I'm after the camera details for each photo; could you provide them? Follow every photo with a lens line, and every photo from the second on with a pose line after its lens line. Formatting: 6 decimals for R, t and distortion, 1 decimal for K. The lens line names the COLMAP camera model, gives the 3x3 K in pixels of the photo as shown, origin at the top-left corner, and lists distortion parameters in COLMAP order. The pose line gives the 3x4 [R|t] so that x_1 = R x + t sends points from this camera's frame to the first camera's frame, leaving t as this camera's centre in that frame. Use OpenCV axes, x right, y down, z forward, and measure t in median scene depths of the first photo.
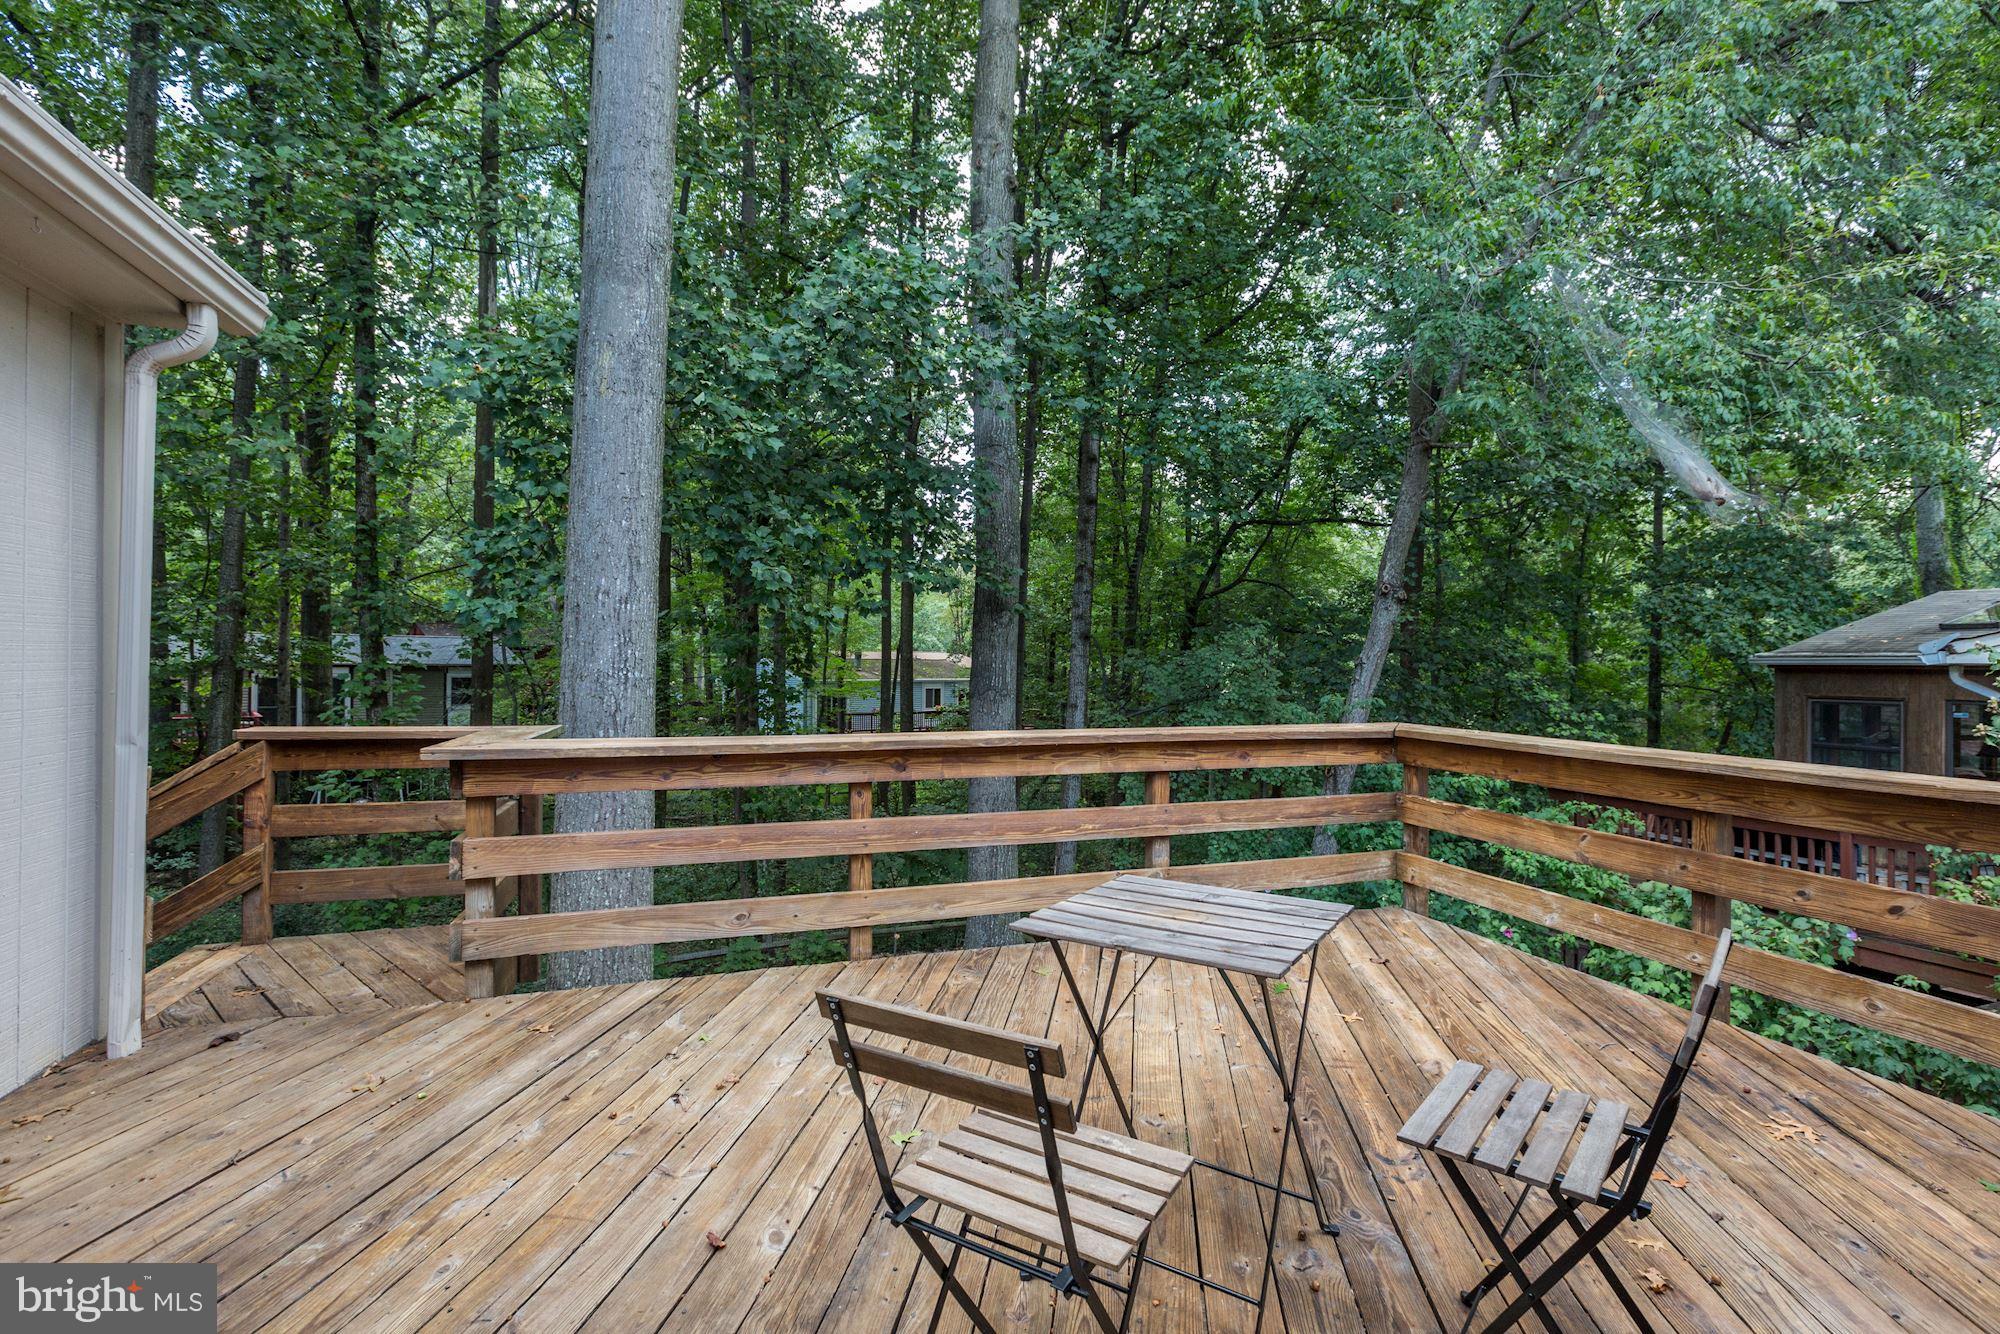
lens RADIAL K [[919.8, 0, 1006.7], [0, 919.8, 659.7], [0, 0, 1]] dist [-0.030150, 0.020150]
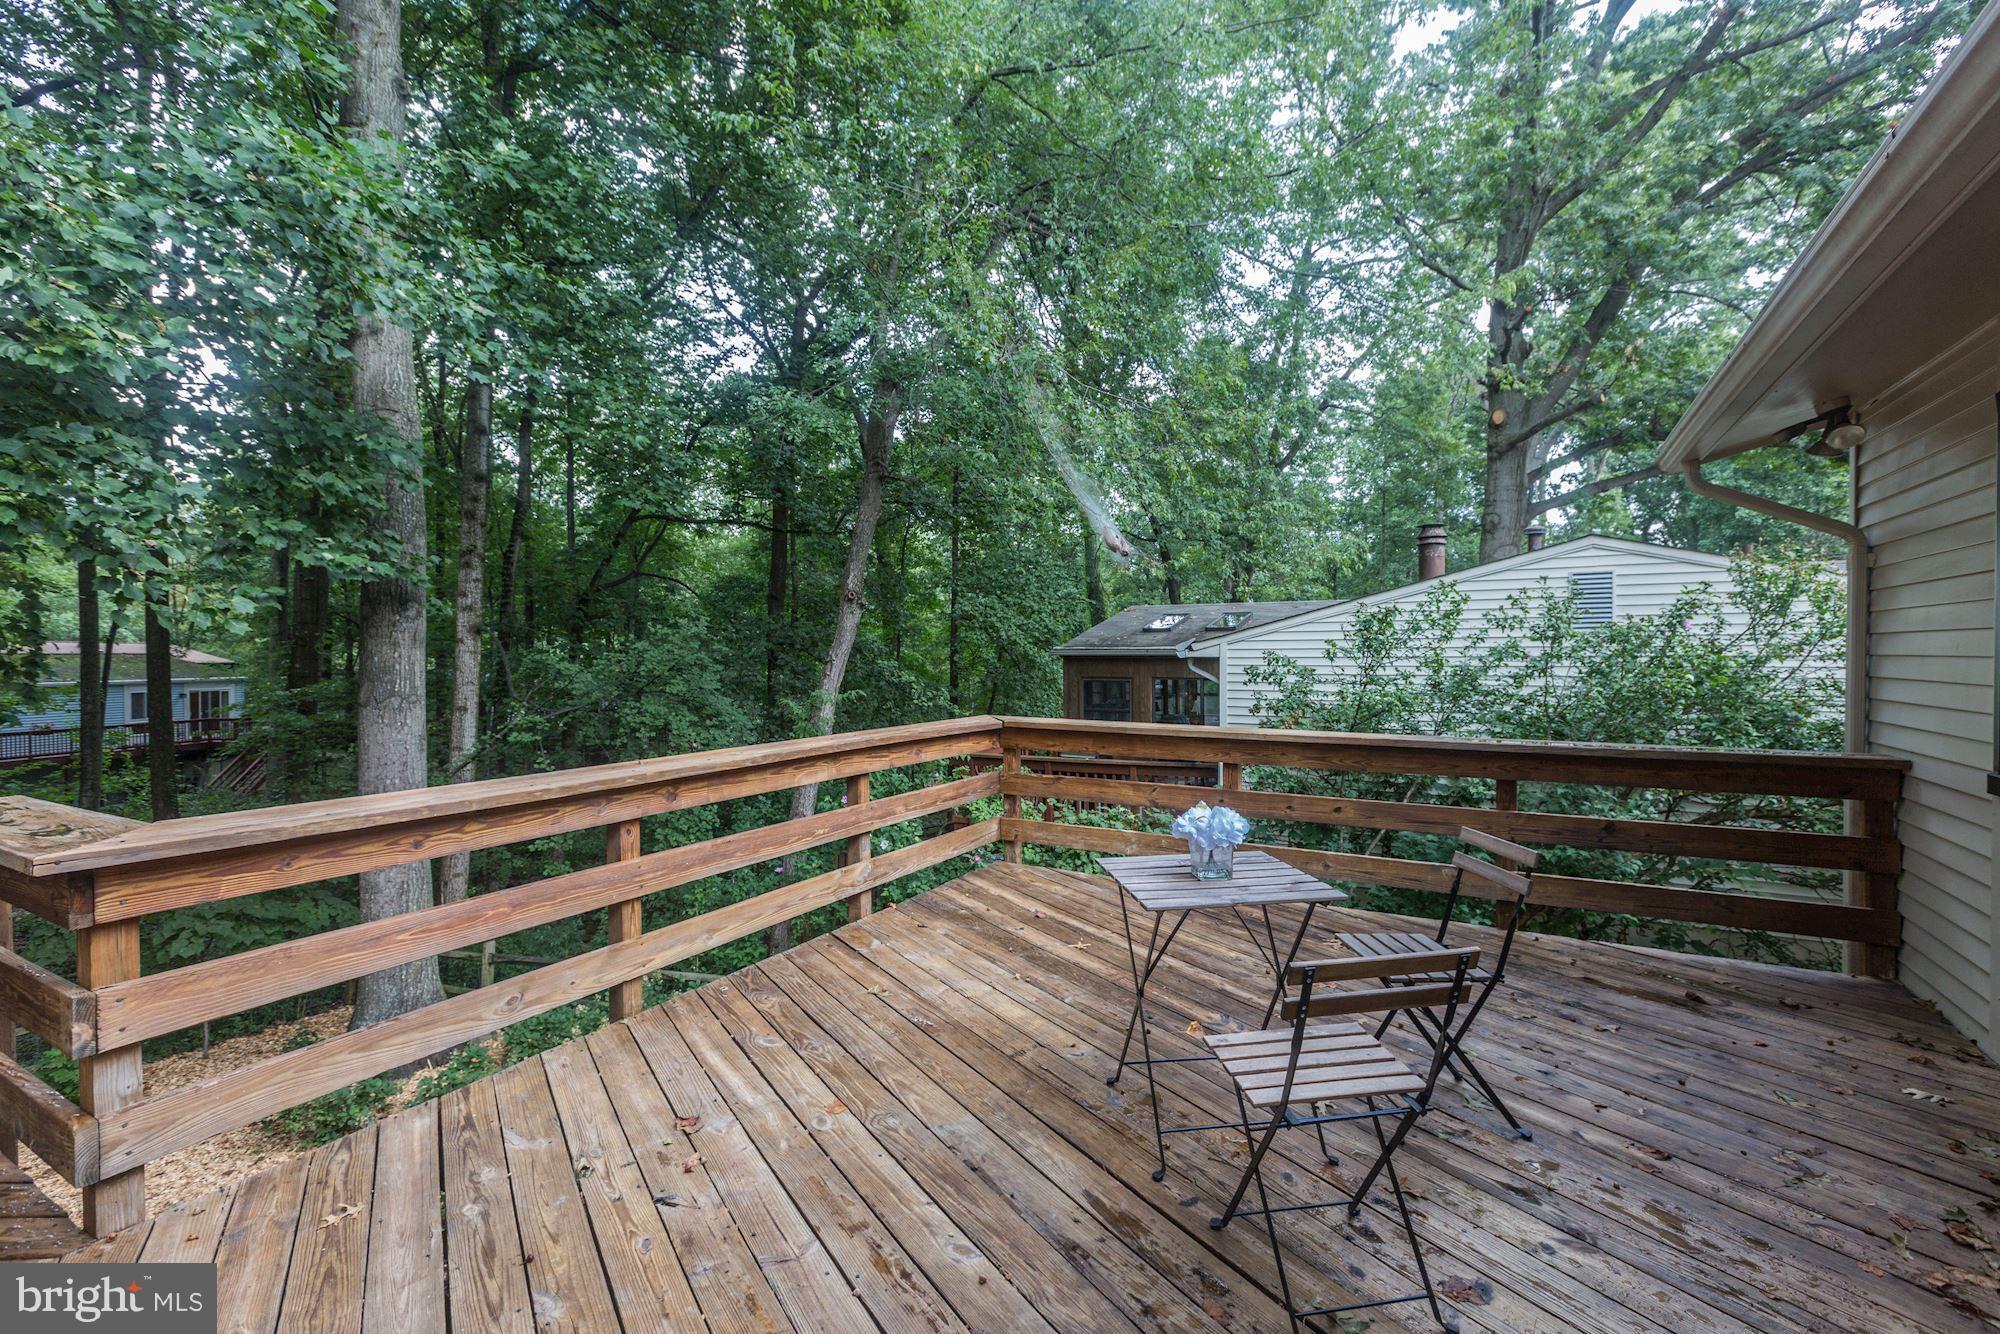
lens RADIAL K [[906.2, 0, 1002.3], [0, 906.2, 659.2], [0, 0, 1]] dist [-0.025827, 0.013219]
pose [[0.728196, -0.014609, 0.685213, -0.472710], [0.001436, 0.999803, 0.019790, -0.037831], [-0.685367, -0.013427, 0.728074, 0.103965]]
